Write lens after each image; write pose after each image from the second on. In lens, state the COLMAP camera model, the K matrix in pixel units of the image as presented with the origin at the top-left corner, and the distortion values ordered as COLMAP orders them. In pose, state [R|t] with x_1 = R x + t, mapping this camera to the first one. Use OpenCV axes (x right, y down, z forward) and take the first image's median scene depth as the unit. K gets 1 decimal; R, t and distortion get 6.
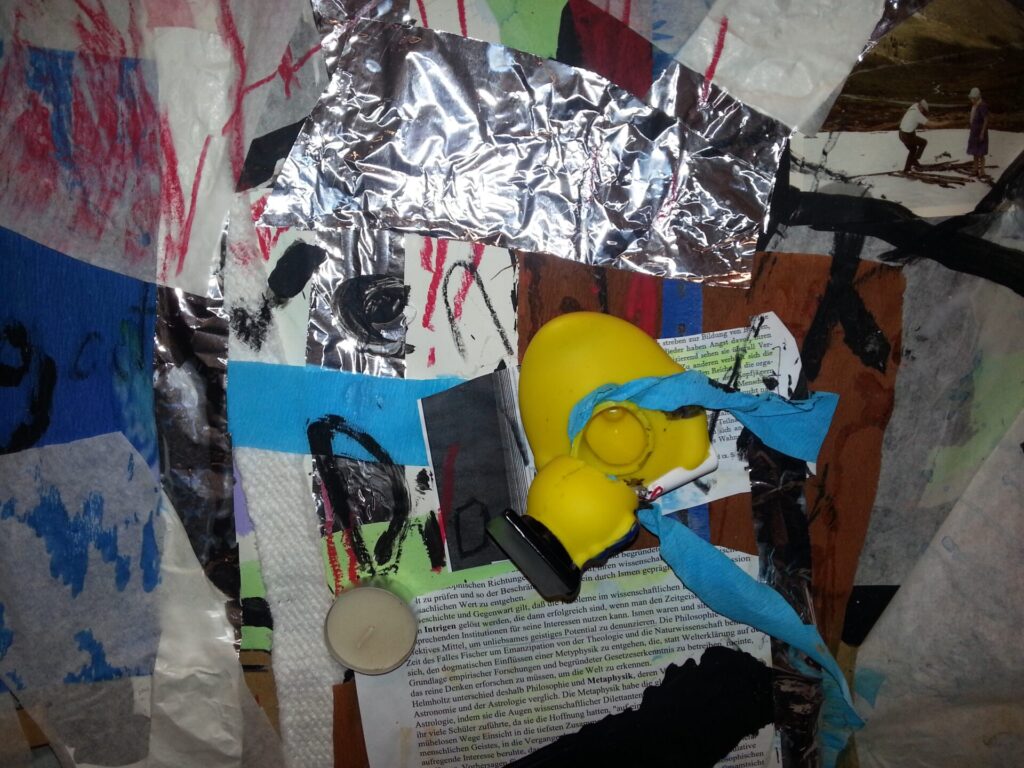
lens RADIAL K [[814.6, 0, 517.7], [0, 814.6, 386.6], [0, 0, 1]] dist [0.044922, -0.109861]
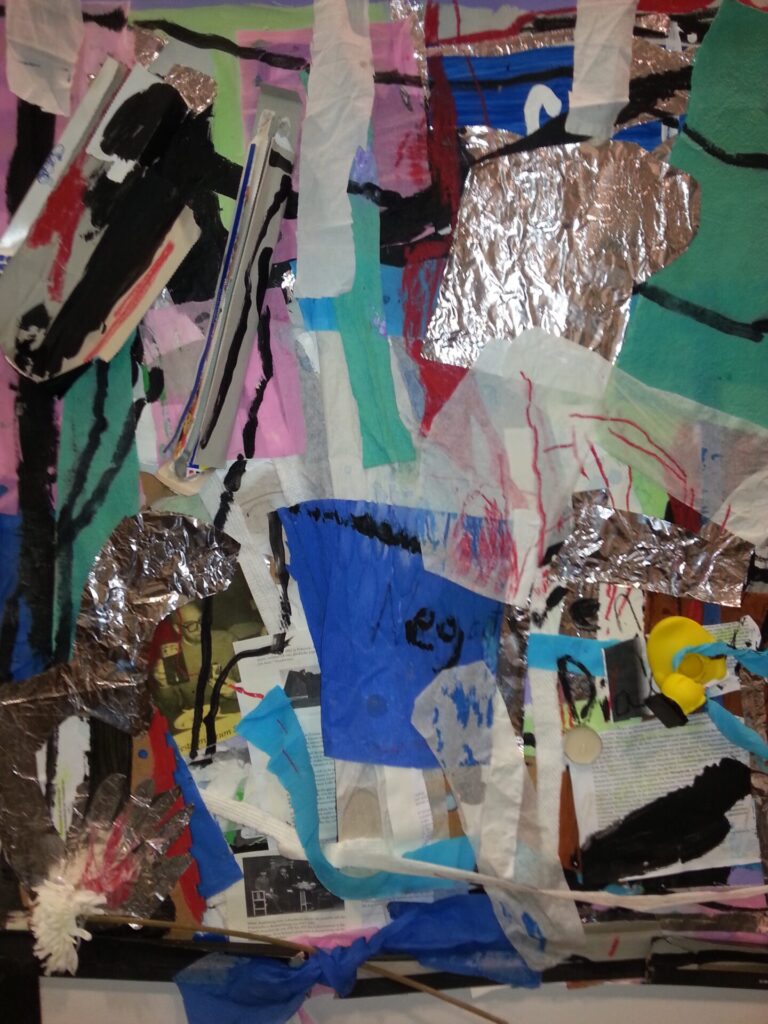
lens RADIAL K [[845.5, 0, 360.5], [0, 845.5, 505.3], [0, 0, 1]] dist [0.039049, -0.119400]
pose [[0.999313, 0.007252, -0.036348, -0.760862], [-0.011173, 0.993995, -0.108856, -0.128712], [0.035340, 0.109188, 0.993393, -1.602808]]
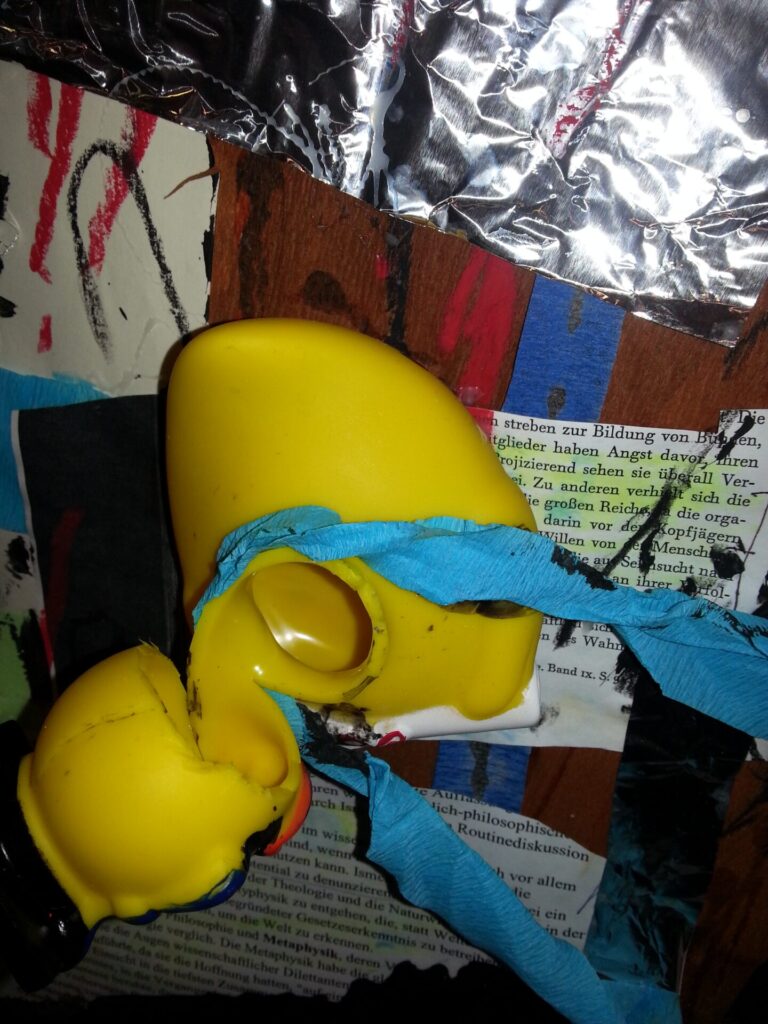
lens RADIAL K [[833.0, 0, 387.1], [0, 833.0, 485.4], [0, 0, 1]] dist [0.047514, -0.142227]
pose [[0.955776, 0.252672, -0.150496, 0.192806], [-0.217834, 0.952022, 0.214947, -0.103684], [0.197587, -0.172658, 0.964960, 0.537402]]
